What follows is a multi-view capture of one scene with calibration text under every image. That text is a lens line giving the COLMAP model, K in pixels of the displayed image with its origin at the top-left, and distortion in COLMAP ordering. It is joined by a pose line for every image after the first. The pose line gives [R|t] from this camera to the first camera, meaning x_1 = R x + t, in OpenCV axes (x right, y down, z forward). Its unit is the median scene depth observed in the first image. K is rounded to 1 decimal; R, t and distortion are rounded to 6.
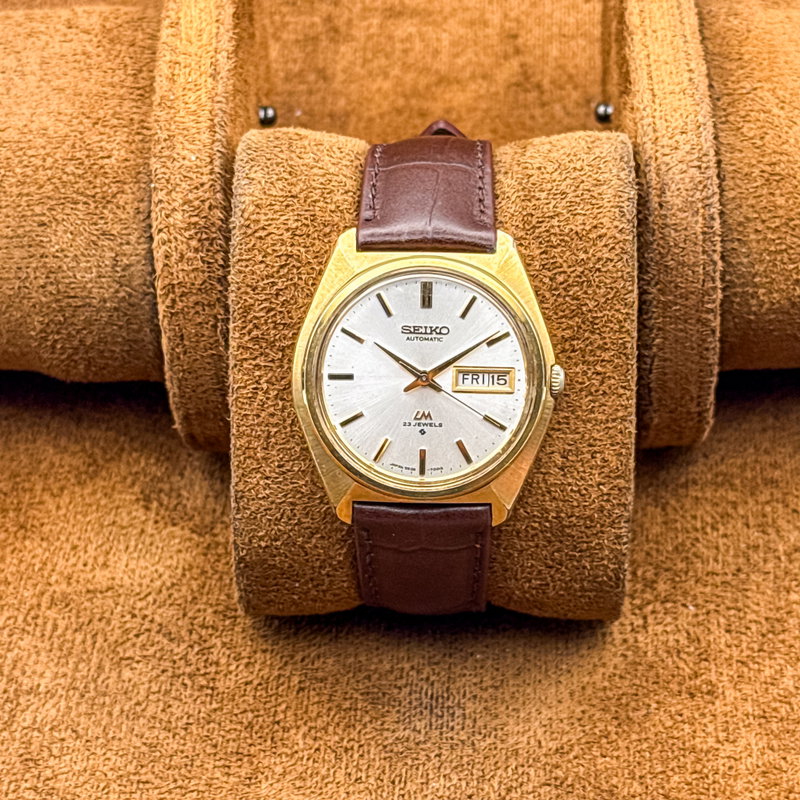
lens RADIAL K [[2354.1, 0, 400.0], [0, 2354.1, 400.0], [0, 0, 1]] dist [0.022540, -0.300976]
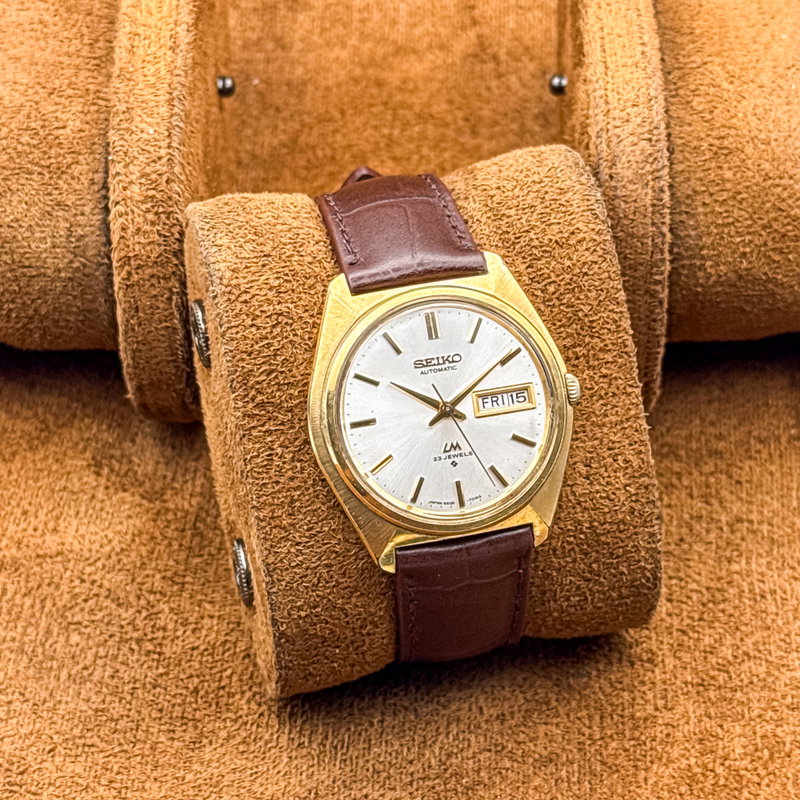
lens RADIAL K [[2354.1, 0, 400.0], [0, 2354.1, 400.0], [0, 0, 1]] dist [0.022540, -0.300976]
pose [[0.964727, -0.179336, 0.192719, -0.192385], [0.191749, 0.980286, -0.047662, 0.029355], [-0.180372, 0.082935, 0.980096, 0.041342]]
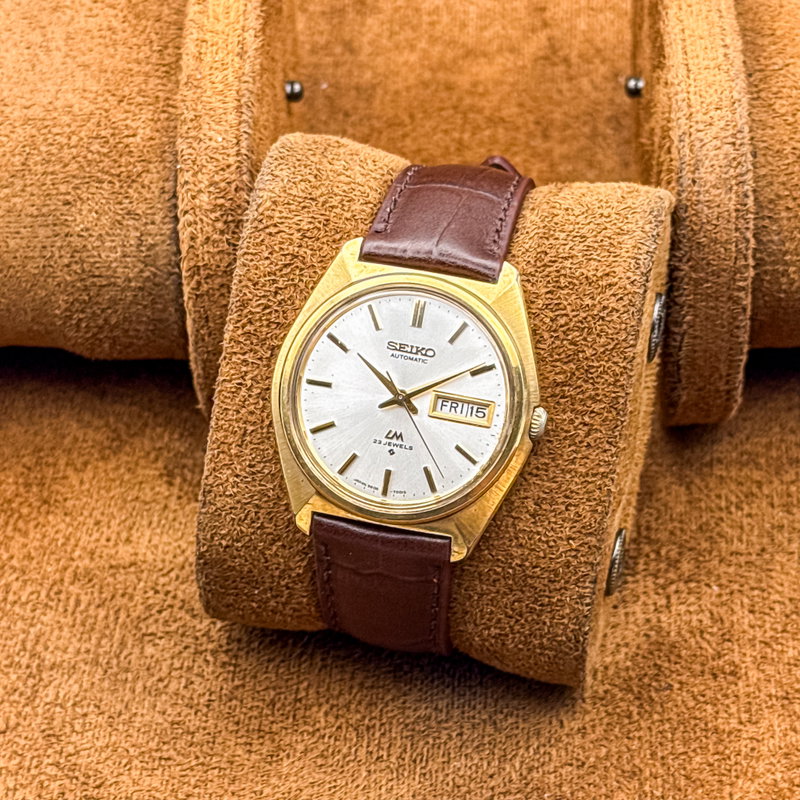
lens RADIAL K [[2354.1, 0, 400.0], [0, 2354.1, 400.0], [0, 0, 1]] dist [0.022540, -0.300976]
pose [[0.978286, 0.159242, -0.132662, 0.136022], [-0.165995, 0.985256, -0.041426, 0.031459], [0.124109, 0.062547, 0.990295, 0.034344]]
